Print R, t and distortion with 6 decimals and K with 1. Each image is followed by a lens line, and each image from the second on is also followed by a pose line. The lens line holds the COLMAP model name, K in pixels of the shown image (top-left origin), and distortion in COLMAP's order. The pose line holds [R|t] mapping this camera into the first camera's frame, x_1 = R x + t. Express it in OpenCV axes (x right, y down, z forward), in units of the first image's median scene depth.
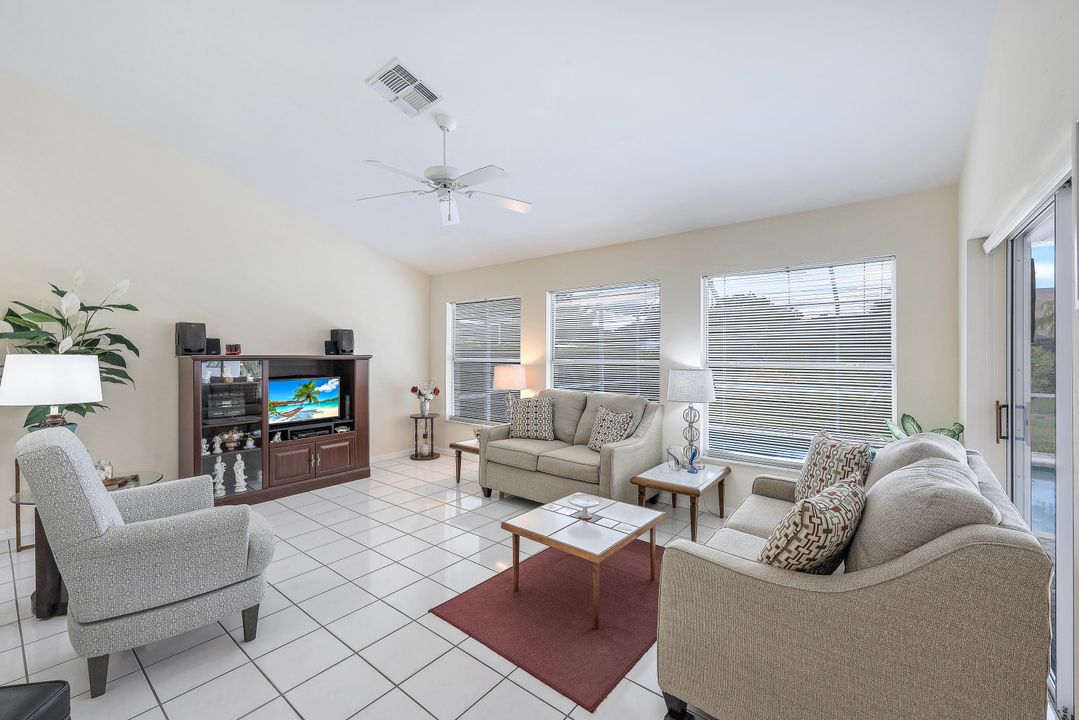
lens RADIAL K [[446.9, 0, 538.2], [0, 446.9, 353.5], [0, 0, 1]] dist [-0.016798, 0.000001]
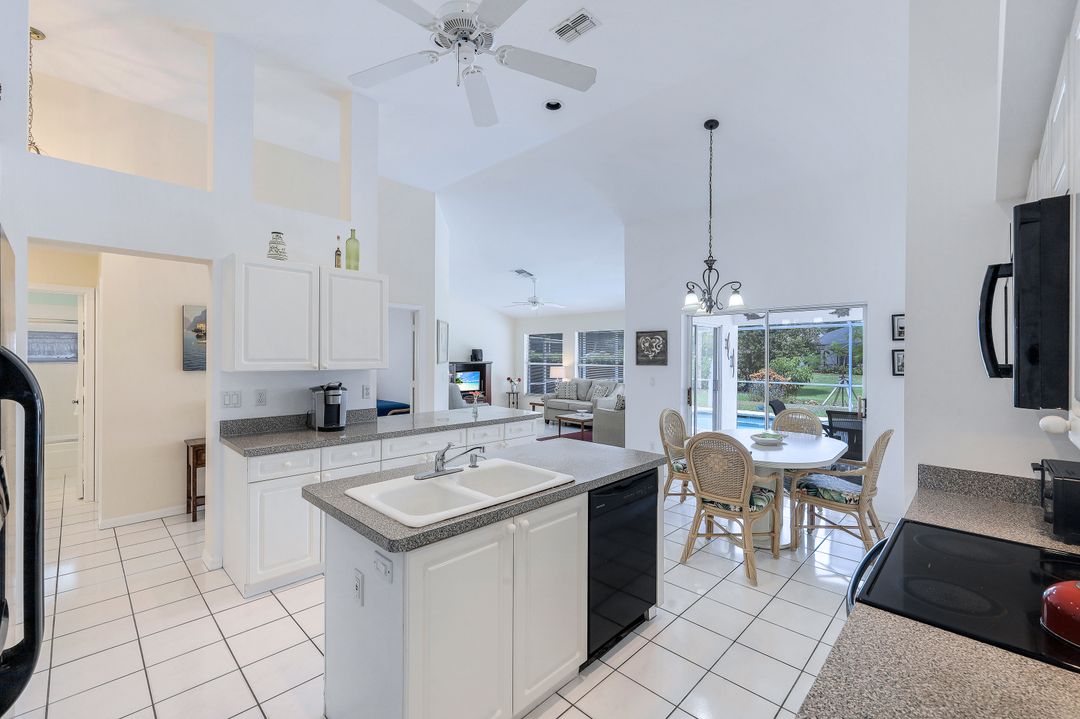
lens RADIAL K [[451.8, 0, 532.7], [0, 451.8, 357.5], [0, 0, 1]] dist [0.001803, 0.000197]
pose [[0.993544, 0.003593, -0.113394, 0.062128], [-0.003296, 0.999991, 0.002803, -0.022409], [0.113403, -0.002411, 0.993546, -1.124161]]
